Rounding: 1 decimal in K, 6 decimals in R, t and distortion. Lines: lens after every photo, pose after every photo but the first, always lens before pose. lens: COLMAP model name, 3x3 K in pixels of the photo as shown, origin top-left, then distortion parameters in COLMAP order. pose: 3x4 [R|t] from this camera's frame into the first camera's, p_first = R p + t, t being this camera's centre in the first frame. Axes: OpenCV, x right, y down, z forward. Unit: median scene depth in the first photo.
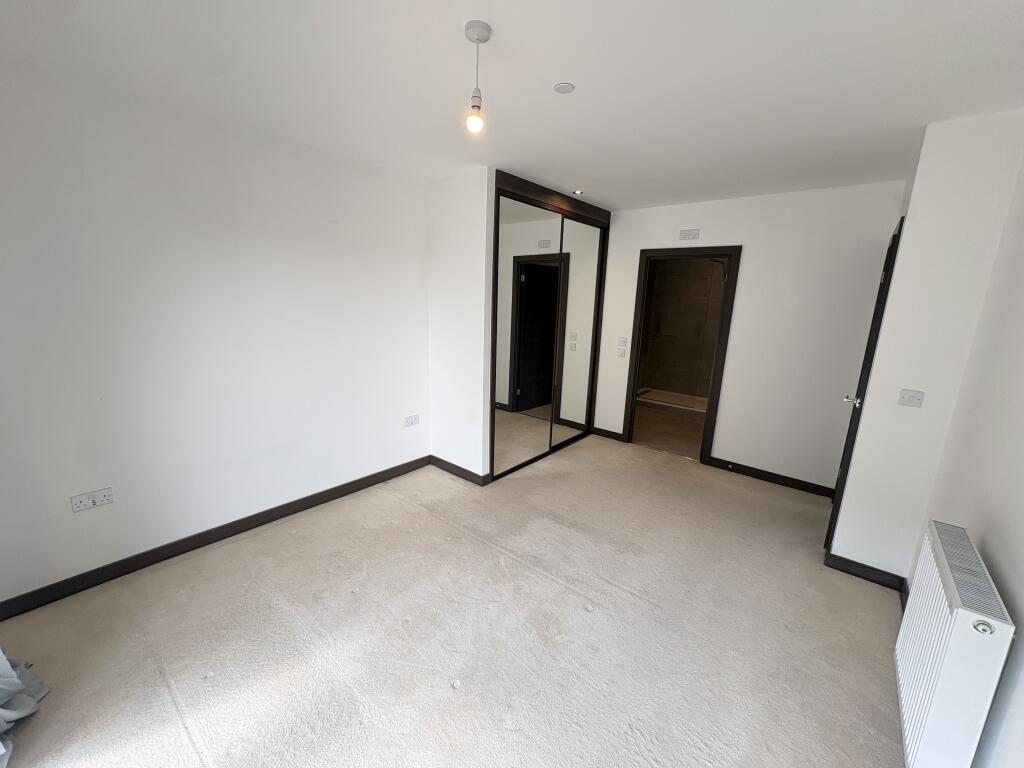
lens RADIAL K [[406.6, 0, 512.5], [0, 406.6, 382.0], [0, 0, 1]] dist [-0.000083, 0.000029]
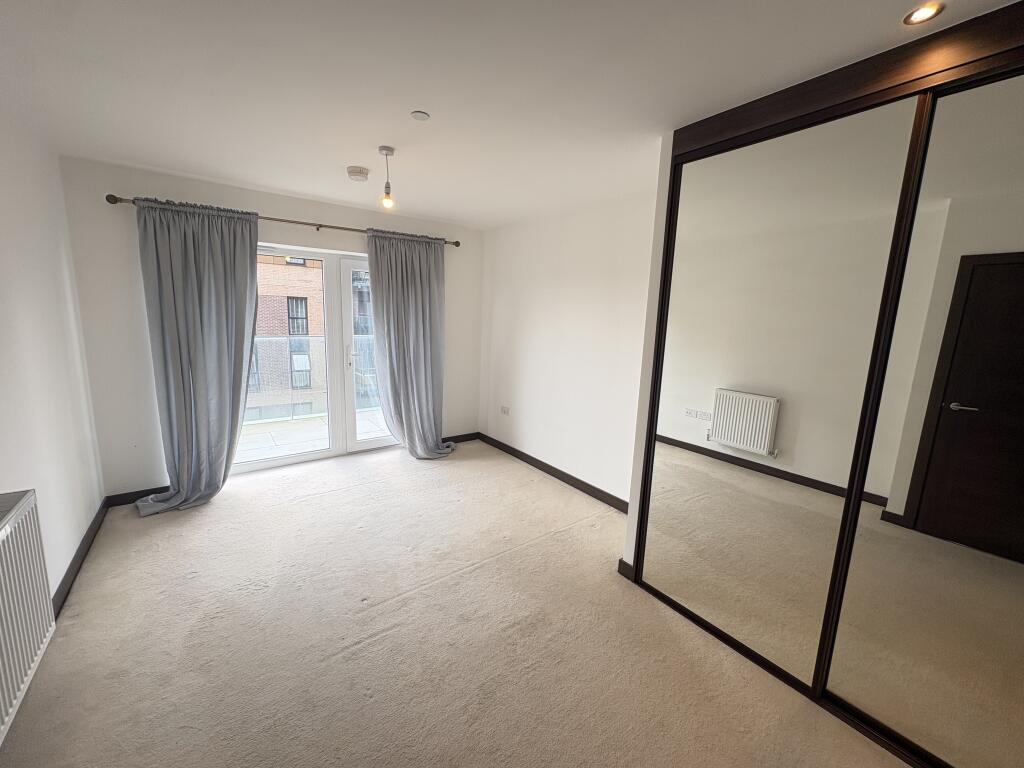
lens RADIAL K [[406.6, 0, 512.7], [0, 406.6, 382.4], [0, 0, 1]] dist [-0.000083, 0.000029]
pose [[-0.247257, 0.107442, -0.962975, 0.660450], [-0.241426, 0.955658, 0.168615, -0.151732], [0.938391, 0.274178, -0.210354, 0.907767]]
